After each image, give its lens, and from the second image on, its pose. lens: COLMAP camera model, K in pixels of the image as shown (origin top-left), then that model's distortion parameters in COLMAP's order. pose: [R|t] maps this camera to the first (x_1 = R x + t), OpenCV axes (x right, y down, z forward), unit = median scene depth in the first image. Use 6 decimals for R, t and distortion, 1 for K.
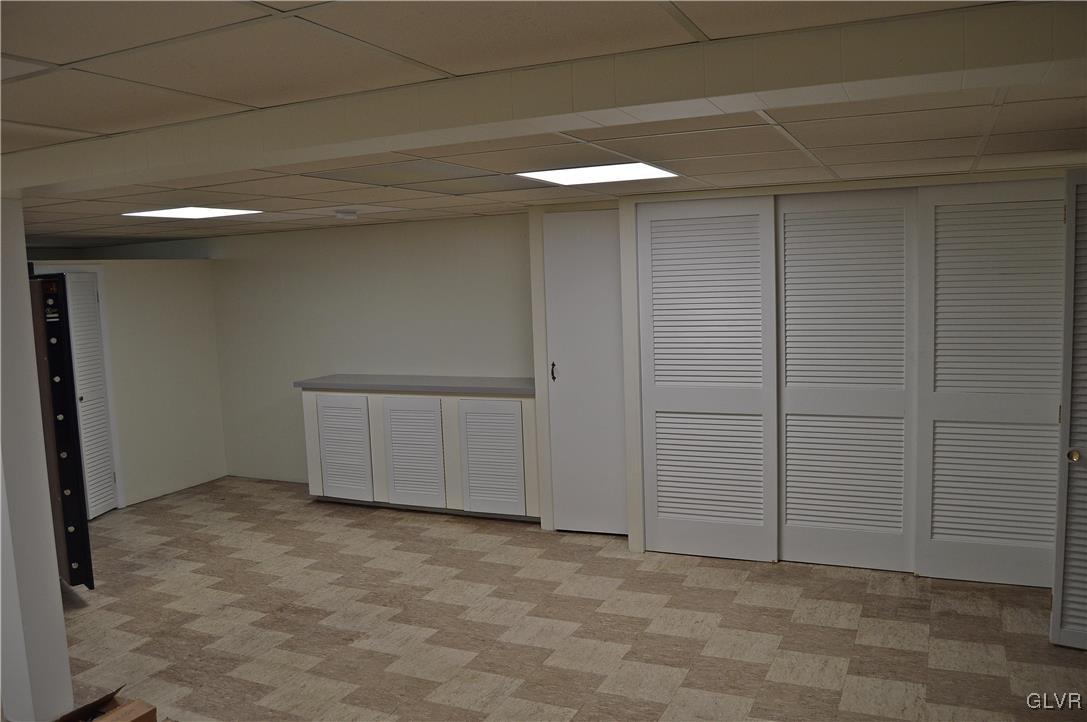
lens RADIAL K [[872.4, 0, 545.3], [0, 872.4, 365.4], [0, 0, 1]] dist [-0.079052, 0.005163]
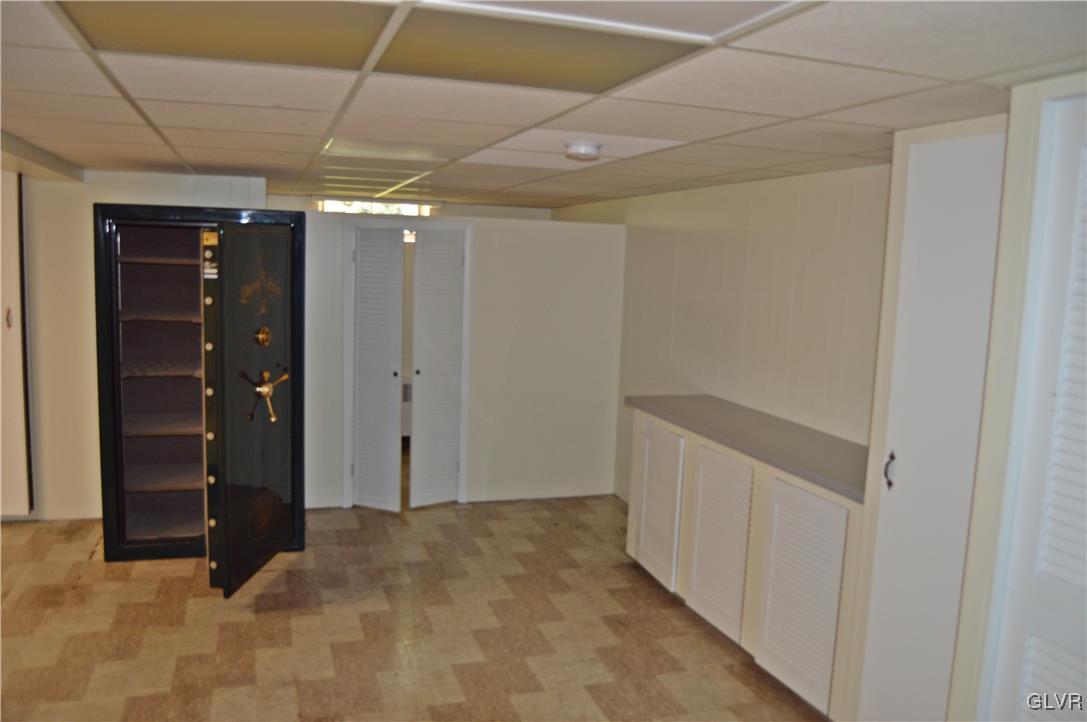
lens RADIAL K [[872.4, 0, 545.3], [0, 872.4, 365.4], [0, 0, 1]] dist [-0.079052, 0.005163]
pose [[0.676879, 0.149896, -0.720670, 0.215856], [-0.137119, 0.987586, 0.076626, -0.061112], [0.723210, 0.046951, 0.689030, 0.520545]]
